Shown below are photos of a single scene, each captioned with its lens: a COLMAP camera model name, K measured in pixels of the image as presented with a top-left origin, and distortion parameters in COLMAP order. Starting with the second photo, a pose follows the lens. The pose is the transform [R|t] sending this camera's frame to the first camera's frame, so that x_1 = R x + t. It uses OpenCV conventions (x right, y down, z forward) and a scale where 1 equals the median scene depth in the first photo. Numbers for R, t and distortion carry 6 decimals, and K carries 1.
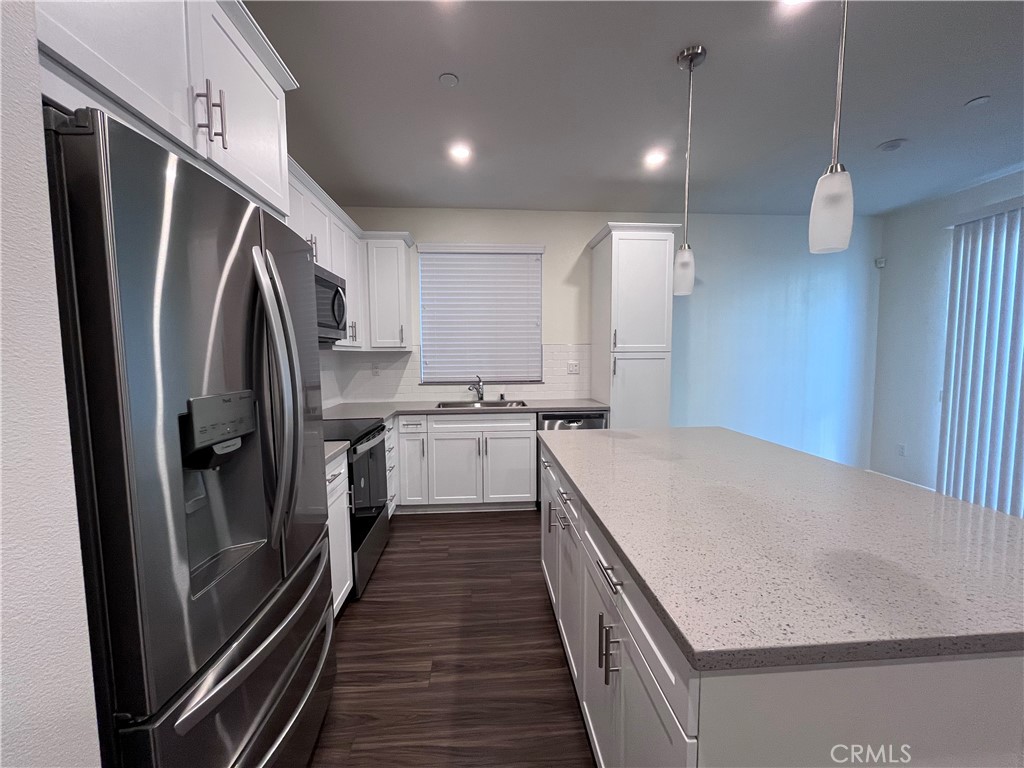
lens RADIAL K [[414.4, 0, 515.8], [0, 414.4, 385.1], [0, 0, 1]] dist [-0.004083, -0.000056]
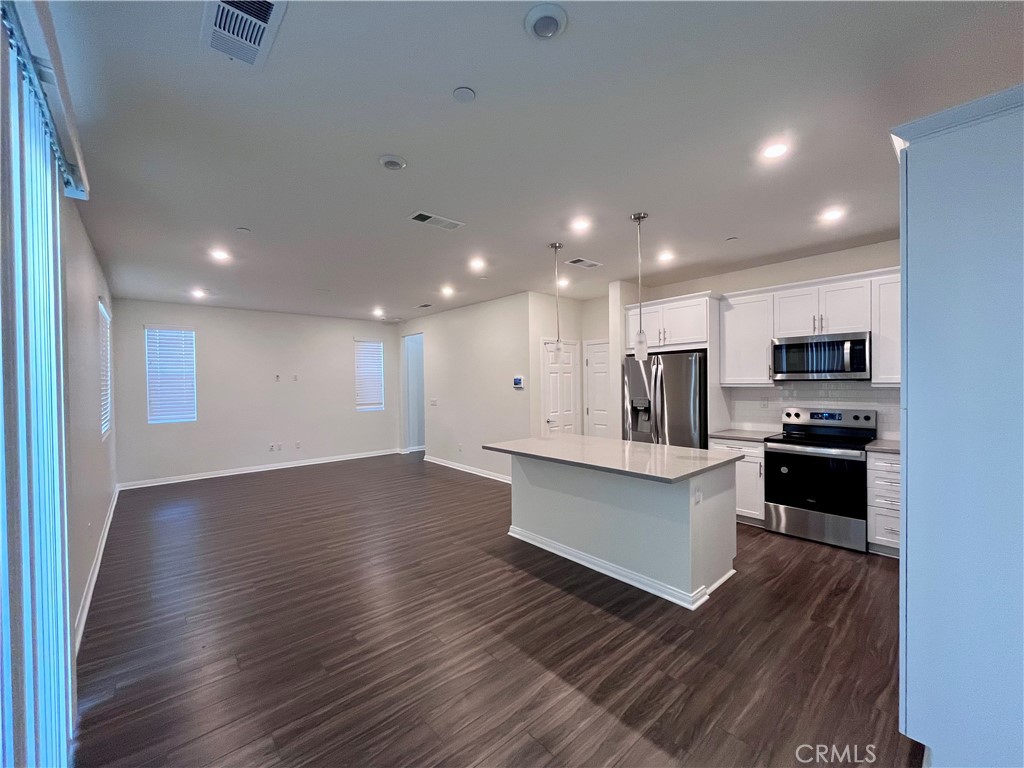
lens RADIAL K [[414.4, 0, 511.3], [0, 414.4, 385.4], [0, 0, 1]] dist [-0.004083, -0.000056]
pose [[-0.799813, 0.025382, -0.599713, 1.006463], [-0.024101, 0.996942, 0.074337, -0.130972], [0.599766, 0.073910, -0.796755, 1.134060]]
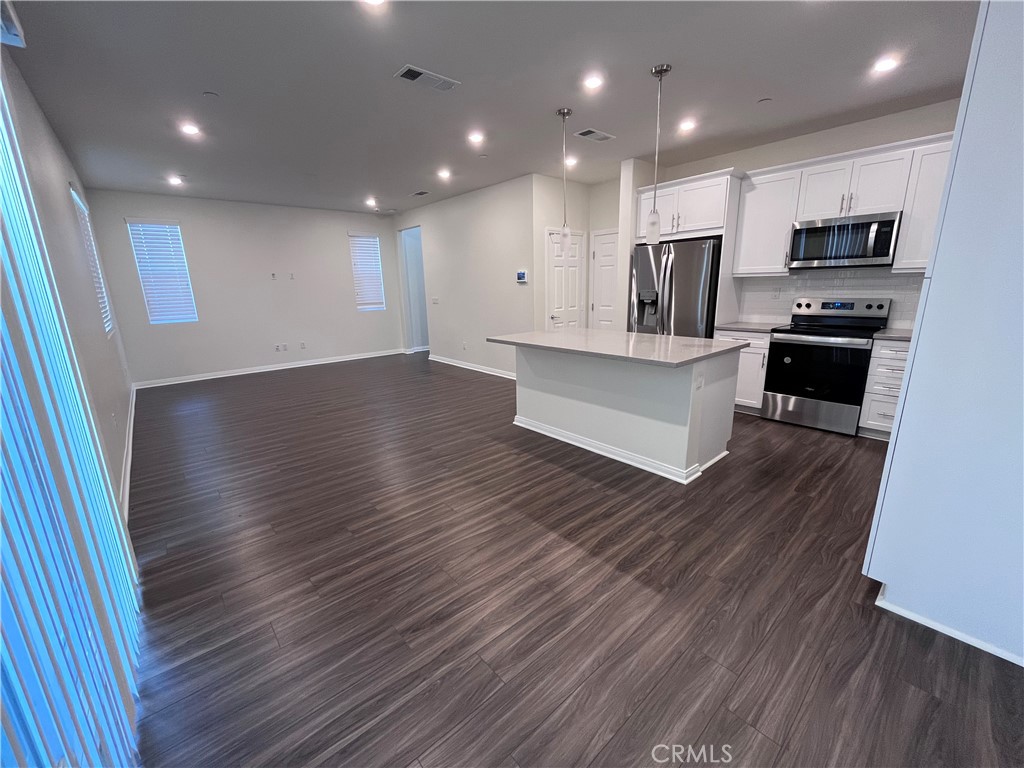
lens RADIAL K [[414.4, 0, 511.4], [0, 414.4, 385.3], [0, 0, 1]] dist [-0.004083, -0.000056]
pose [[-0.803169, 0.167295, -0.571779, 1.007802], [-0.014131, 0.954142, 0.299019, -0.097459], [0.595583, 0.248243, -0.763974, 1.131874]]
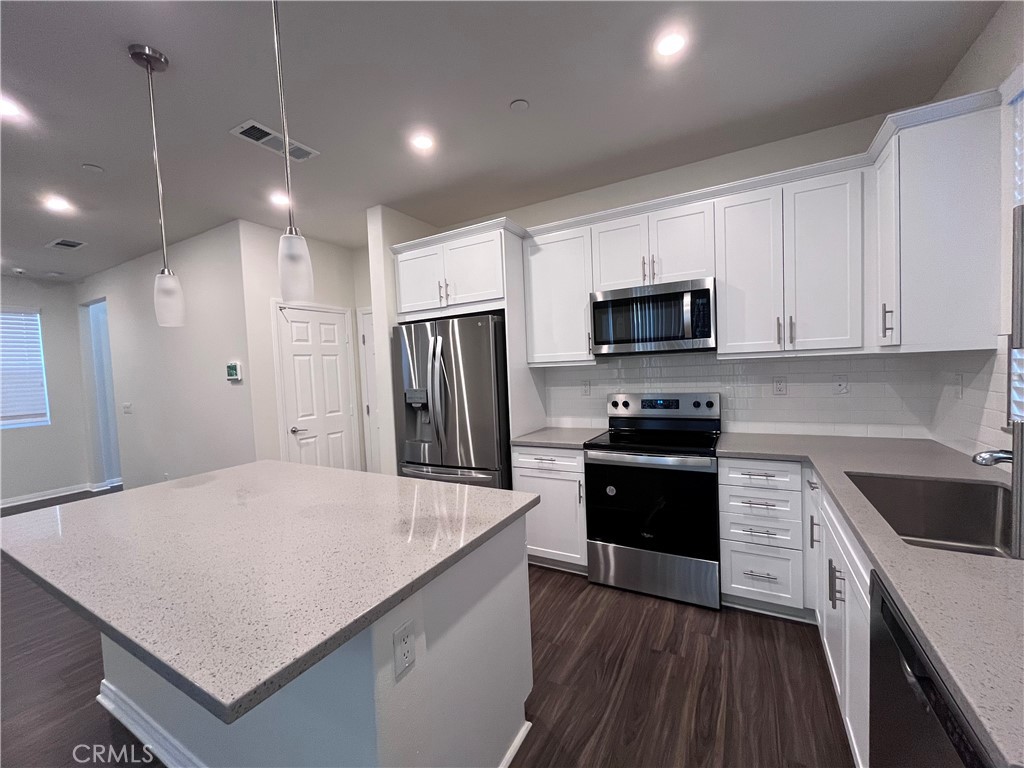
lens RADIAL K [[414.4, 0, 513.7], [0, 414.4, 383.9], [0, 0, 1]] dist [-0.004083, -0.000056]
pose [[-0.552066, 0.069155, -0.830928, 0.438483], [-0.013128, 0.995710, 0.091592, -0.090712], [0.833697, 0.061474, -0.548789, 0.948340]]
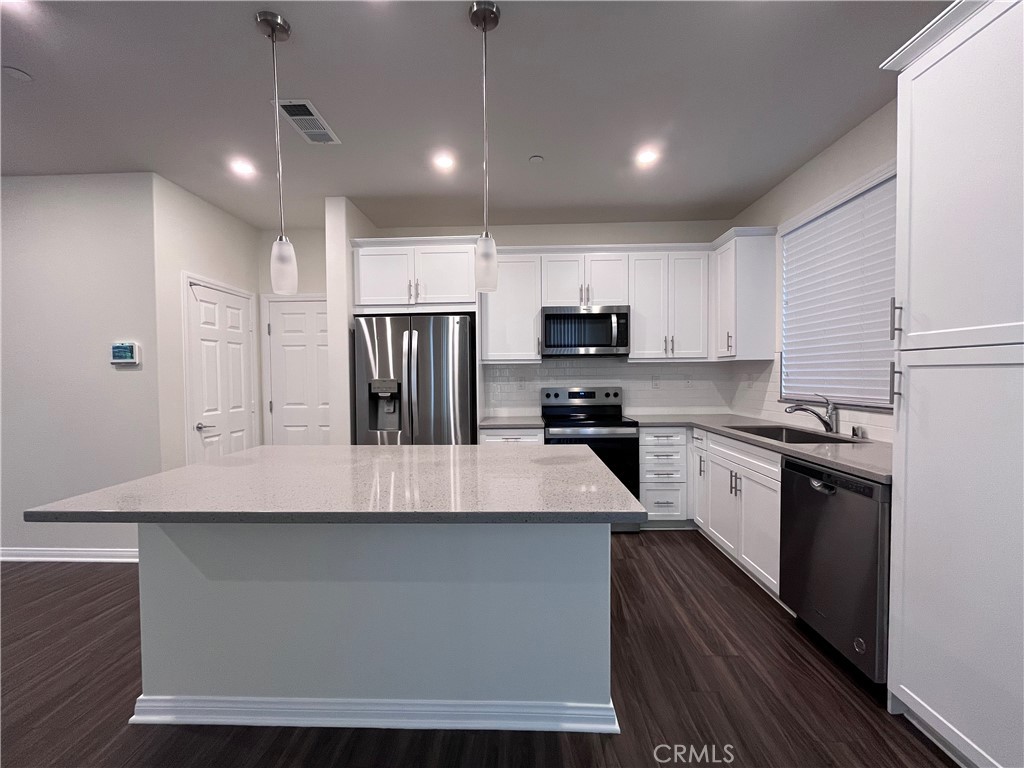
lens RADIAL K [[414.4, 0, 512.3], [0, 414.4, 385.4], [0, 0, 1]] dist [-0.004083, -0.000056]
pose [[-0.103733, 0.034420, -0.994009, 0.713953], [-0.062919, 0.997172, 0.041095, -0.037090], [0.992613, 0.066805, -0.101274, 0.661632]]
